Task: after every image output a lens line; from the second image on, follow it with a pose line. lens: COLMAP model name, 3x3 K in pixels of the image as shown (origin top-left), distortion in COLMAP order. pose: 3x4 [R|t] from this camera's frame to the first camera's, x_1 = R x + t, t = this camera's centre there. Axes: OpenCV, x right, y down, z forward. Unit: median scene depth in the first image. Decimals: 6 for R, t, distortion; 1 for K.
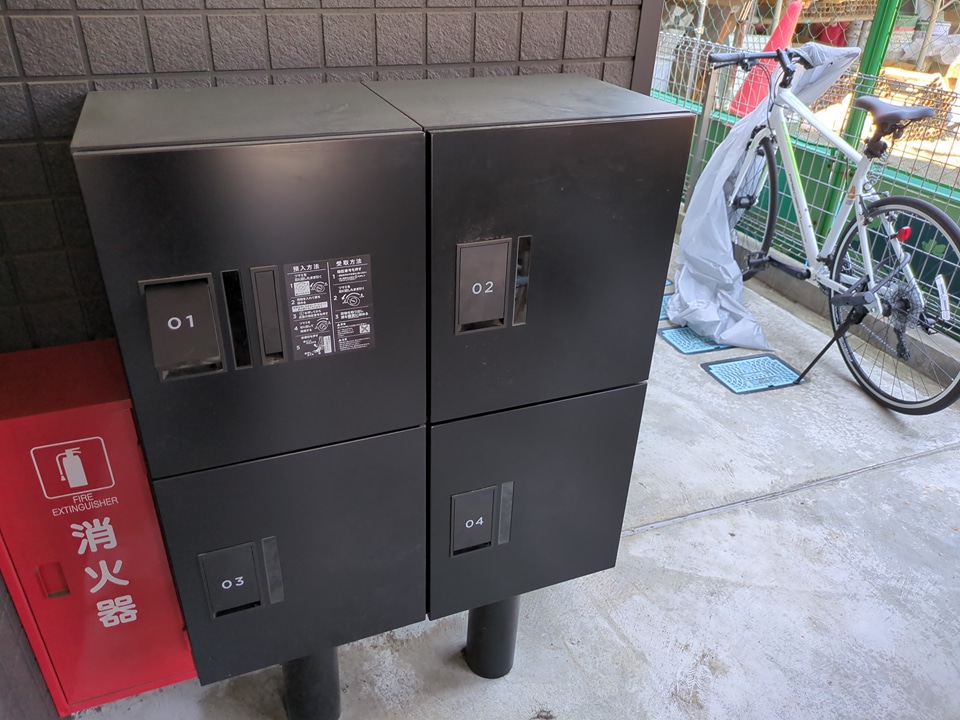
lens RADIAL K [[723.7, 0, 476.2], [0, 723.7, 351.1], [0, 0, 1]] dist [0.015572, -0.003703]
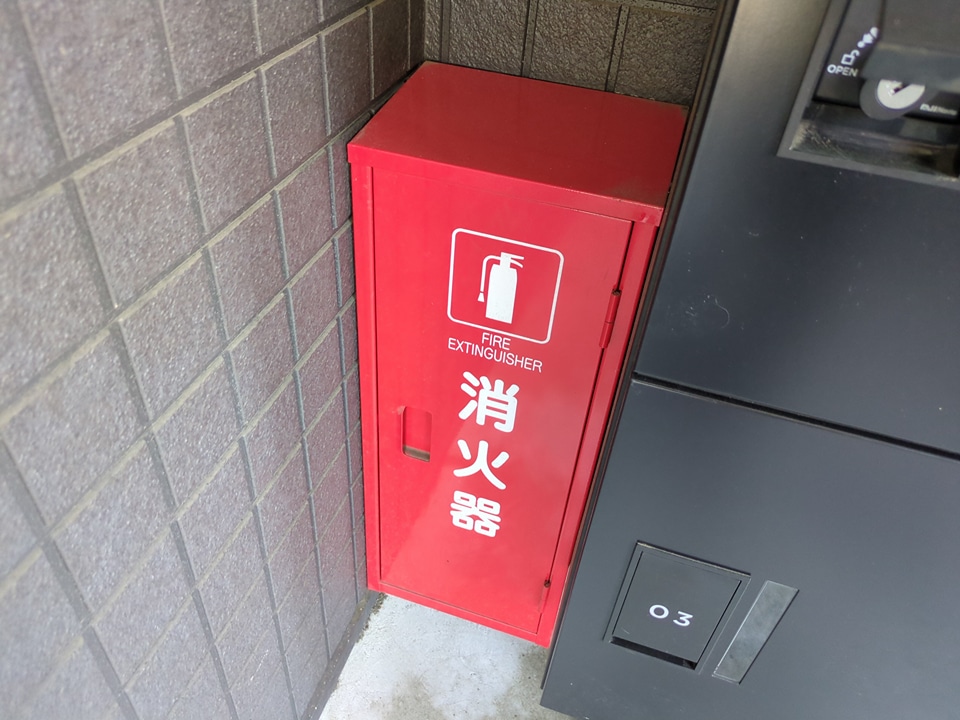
lens RADIAL K [[723.7, 0, 476.2], [0, 723.7, 351.1], [0, 0, 1]] dist [0.015572, -0.003703]
pose [[0.781831, 0.416188, -0.464250, -0.271784], [-0.350294, 0.909180, 0.225134, 0.081685], [0.515785, -0.013392, 0.856614, 0.478979]]
